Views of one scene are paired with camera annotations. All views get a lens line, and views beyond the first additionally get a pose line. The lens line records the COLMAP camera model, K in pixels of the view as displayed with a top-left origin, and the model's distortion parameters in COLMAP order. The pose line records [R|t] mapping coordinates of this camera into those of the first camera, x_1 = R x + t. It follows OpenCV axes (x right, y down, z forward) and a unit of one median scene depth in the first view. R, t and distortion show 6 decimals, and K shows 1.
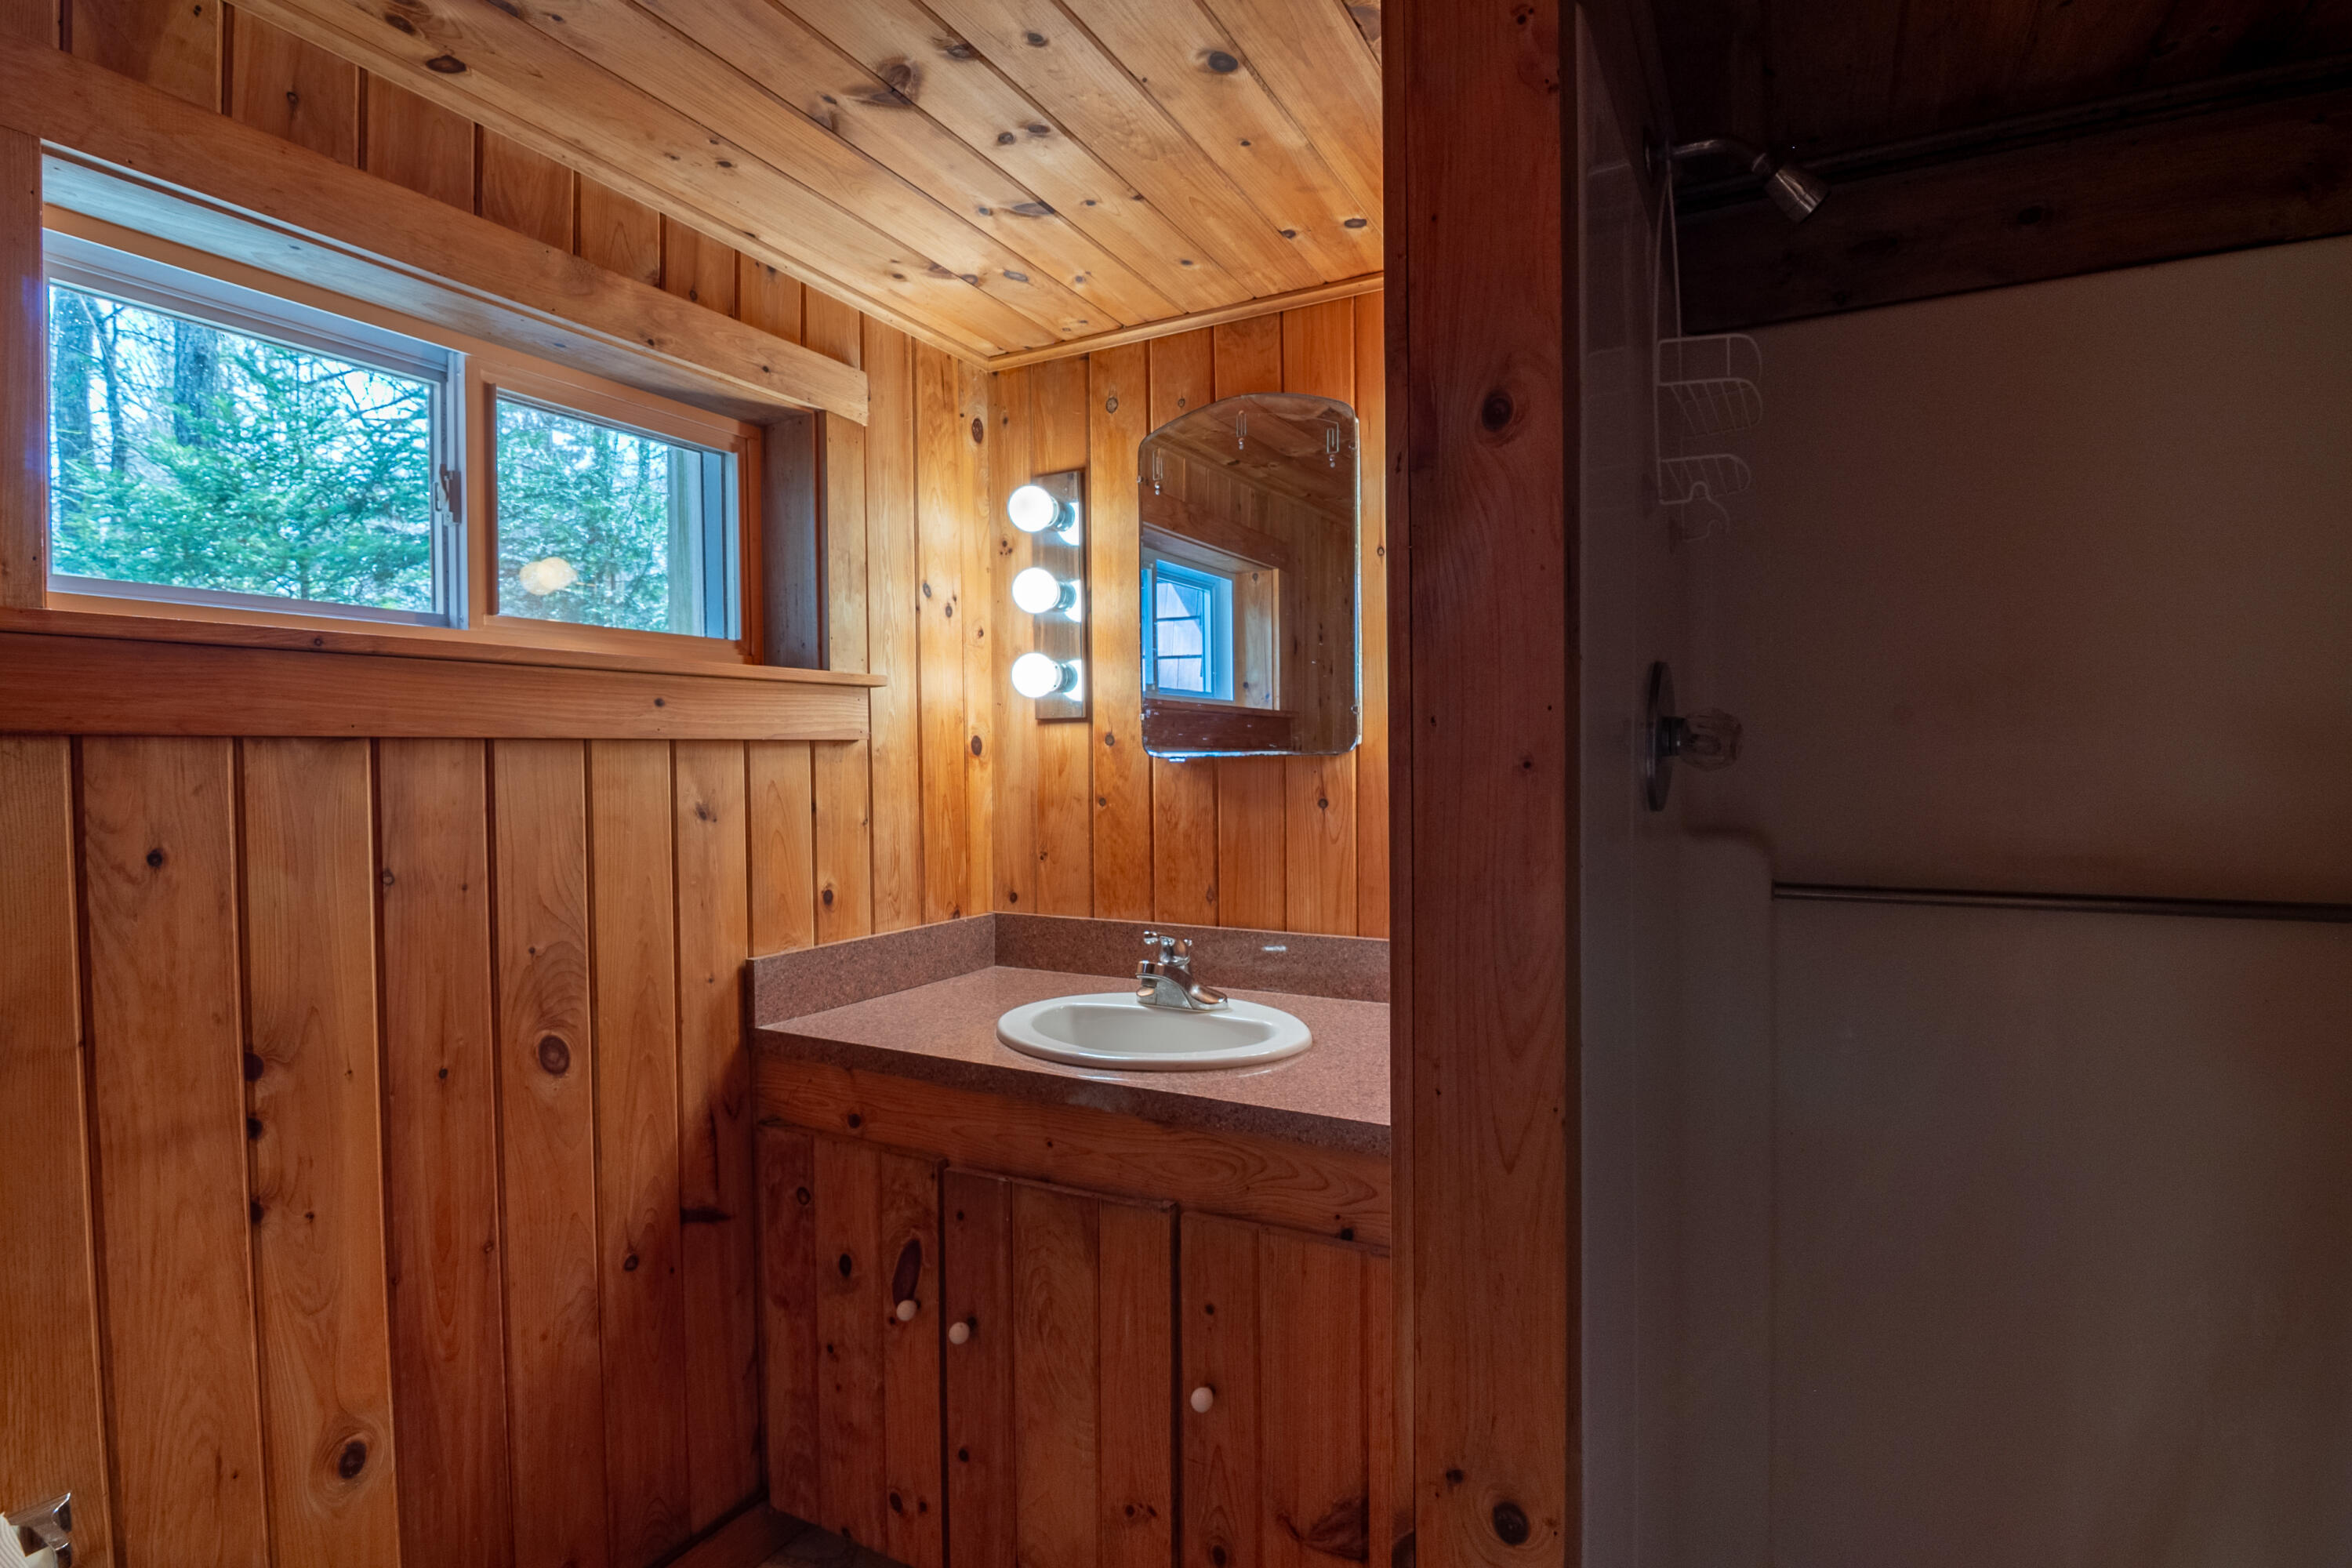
lens RADIAL K [[1154.6, 0, 1180.0], [0, 1154.6, 776.3], [0, 0, 1]] dist [-0.015701, -0.006901]
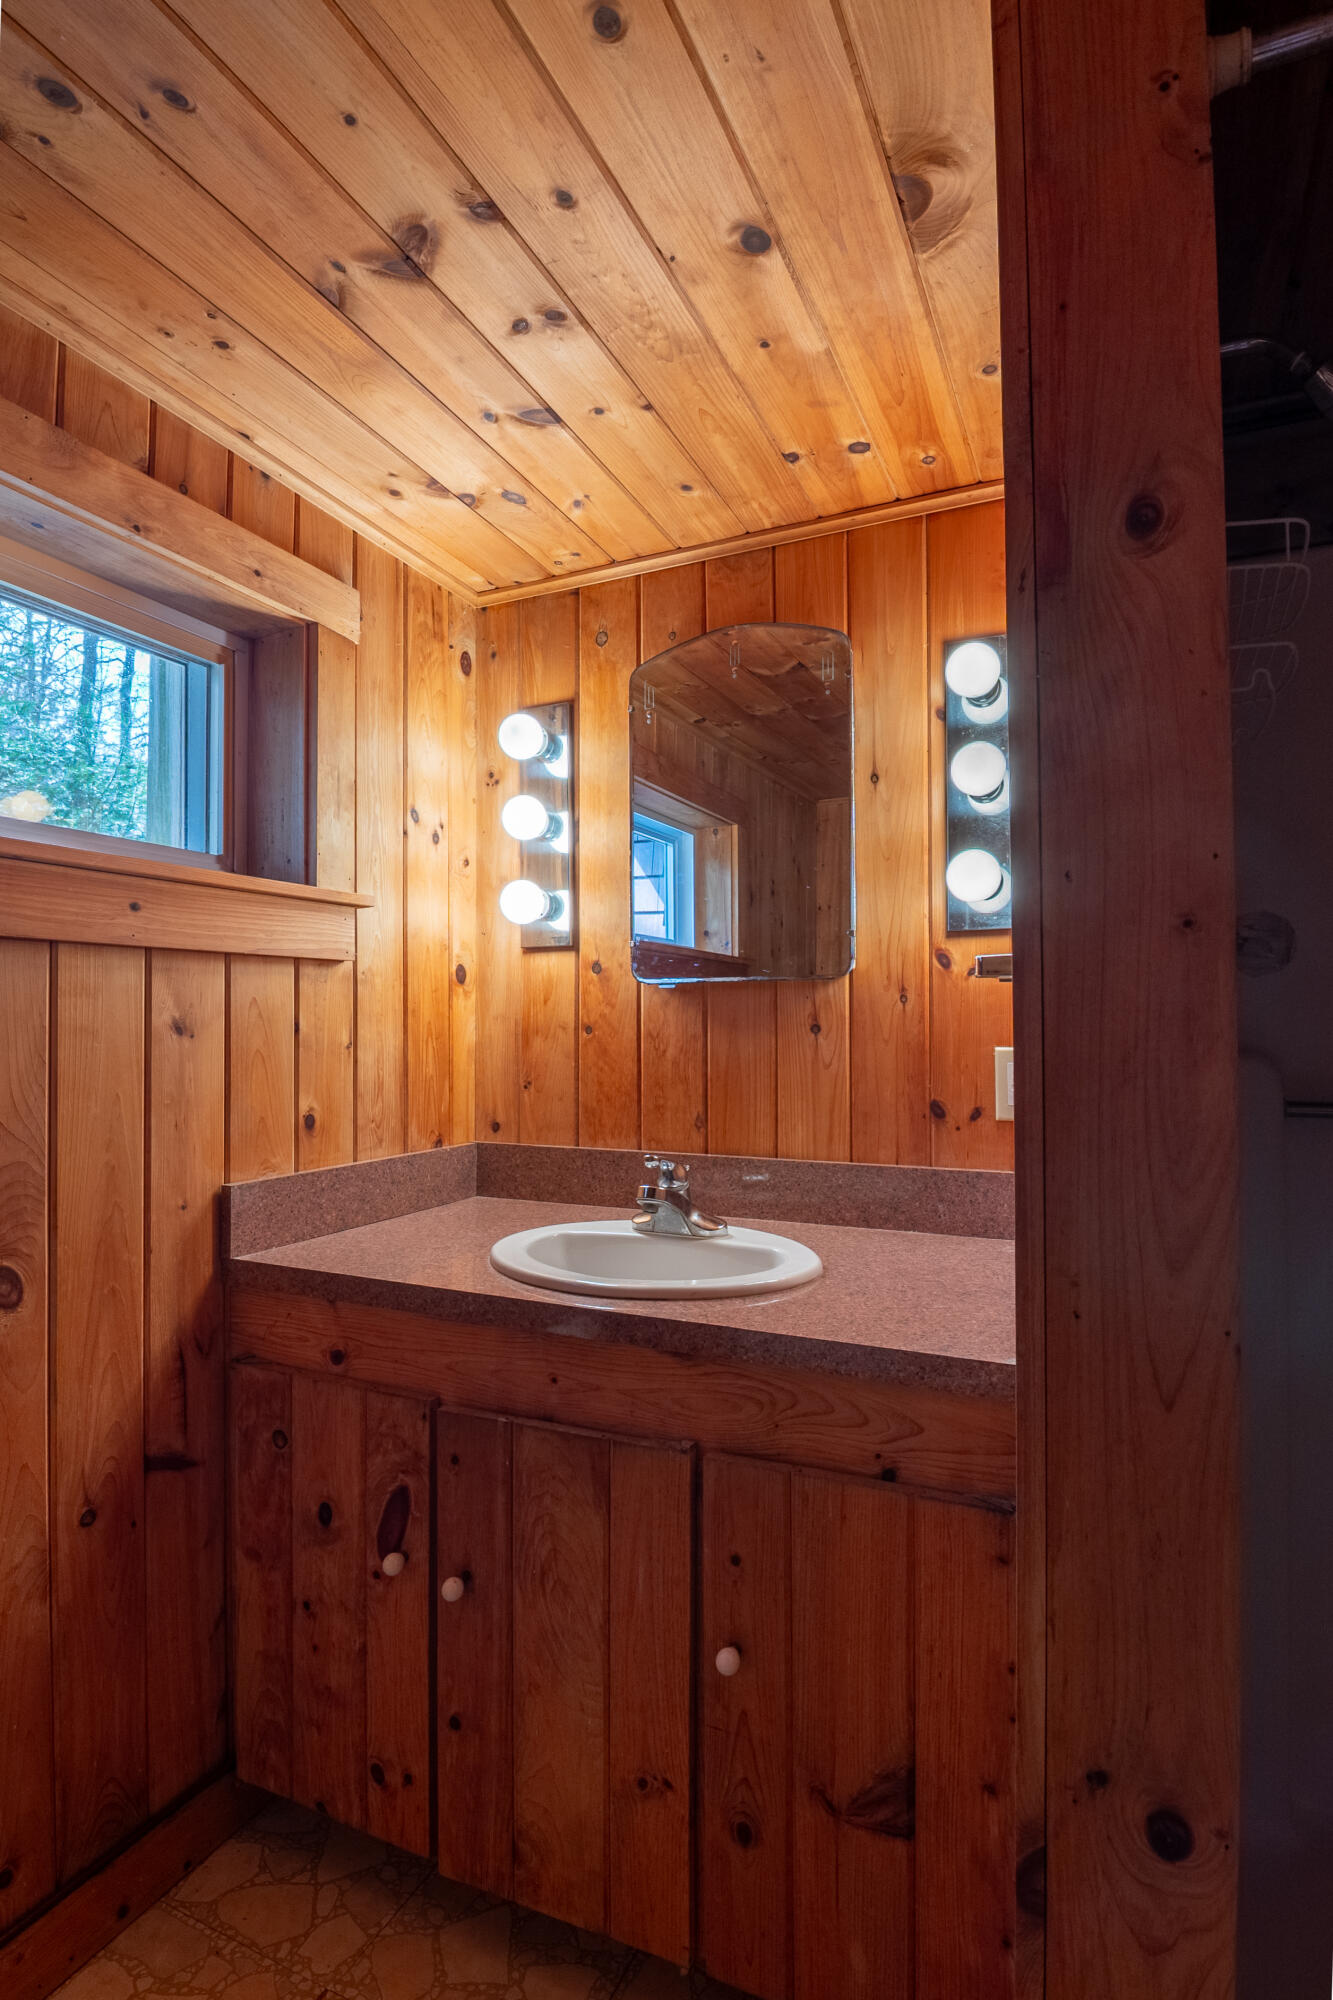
lens RADIAL K [[981.8, 0, 652.1], [0, 981.8, 1013.7], [0, 0, 1]] dist [-0.015701, -0.006901]
pose [[0.998012, 0.007591, 0.062561, -0.096644], [-0.005074, 0.999175, -0.040282, 0.061893], [-0.062815, 0.039884, 0.997228, 0.218907]]
